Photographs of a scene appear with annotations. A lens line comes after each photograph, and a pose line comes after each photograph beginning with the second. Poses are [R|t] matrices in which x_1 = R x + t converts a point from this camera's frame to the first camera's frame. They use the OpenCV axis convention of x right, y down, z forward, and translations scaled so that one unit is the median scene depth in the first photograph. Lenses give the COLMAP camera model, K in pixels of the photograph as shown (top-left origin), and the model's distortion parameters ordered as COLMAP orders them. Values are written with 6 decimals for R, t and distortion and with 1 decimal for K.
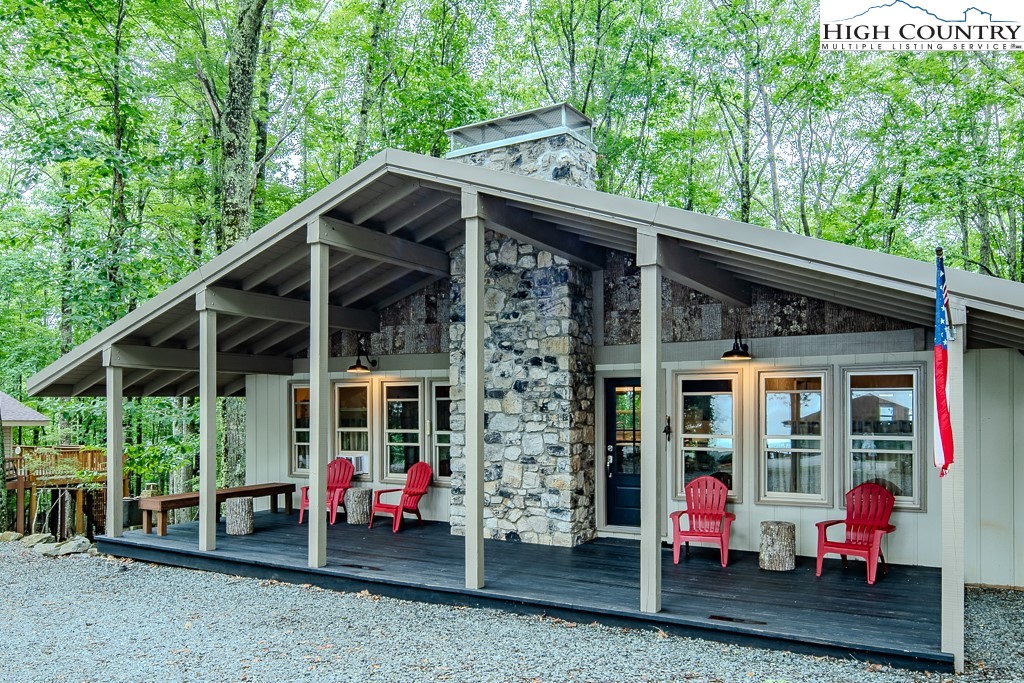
lens RADIAL K [[783.9, 0, 513.2], [0, 783.9, 405.0], [0, 0, 1]] dist [-0.000887, 0.000921]
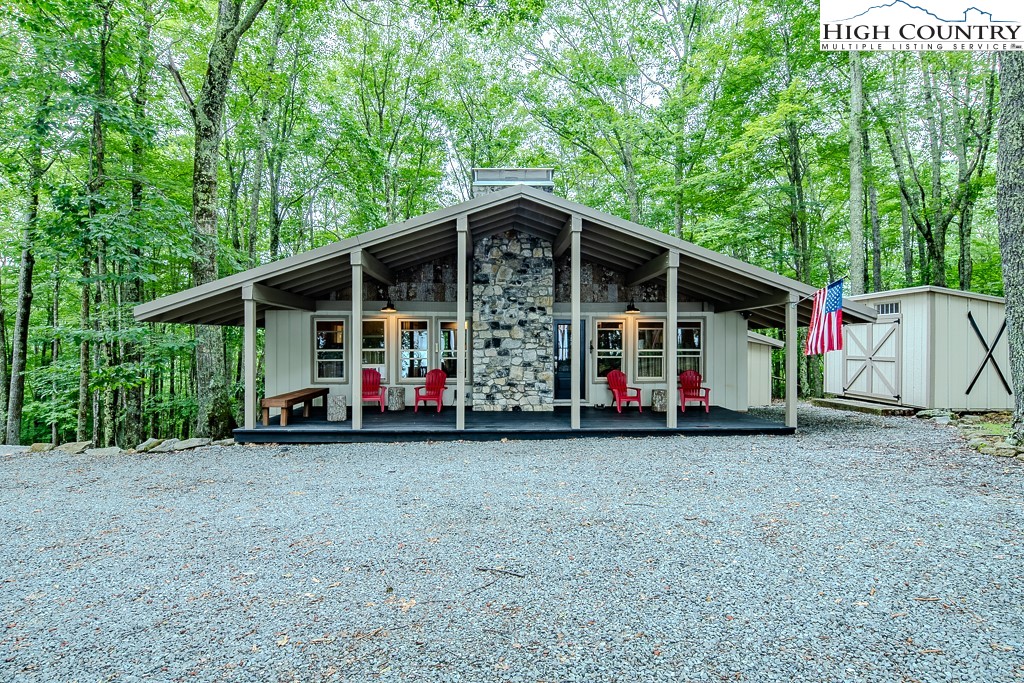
lens RADIAL K [[522.5, 0, 510.6], [0, 522.5, 343.8], [0, 0, 1]] dist [0.000474, -0.000501]
pose [[0.837308, 0.005642, 0.546703, -0.650710], [-0.005741, 0.999982, -0.001526, 0.024884], [-0.546702, -0.001861, 0.837325, 0.027244]]
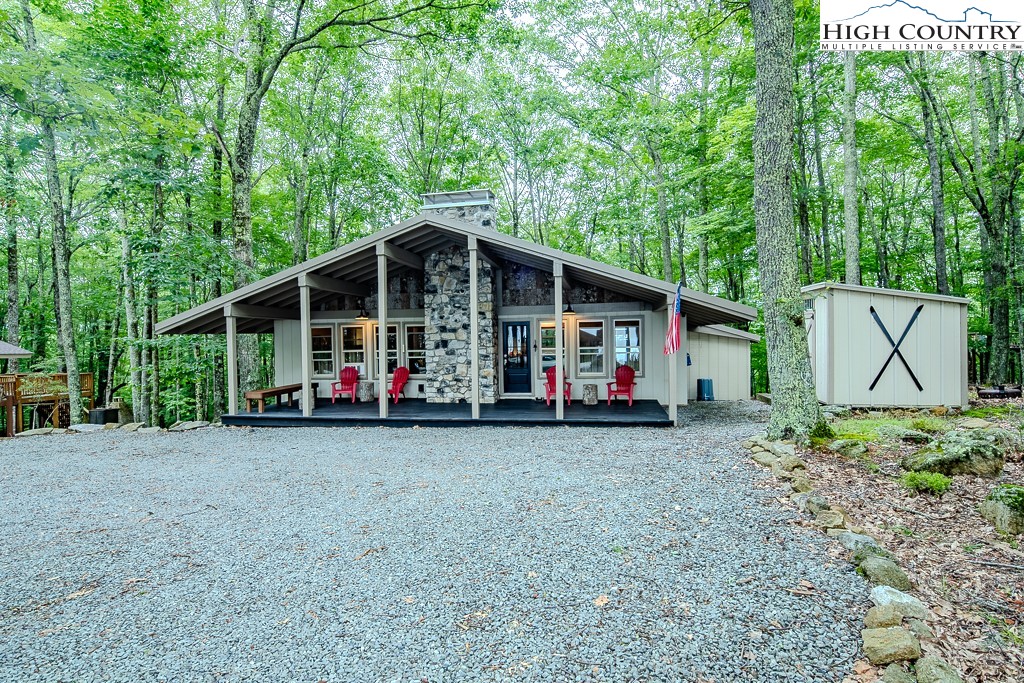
lens RADIAL K [[522.5, 0, 512.8], [0, 522.5, 343.4], [0, 0, 1]] dist [0.000474, -0.000501]
pose [[0.936706, -0.017532, 0.349678, -0.346495], [0.013644, 0.999815, 0.013580, 0.003659], [-0.349851, -0.007950, 0.936772, -0.305948]]
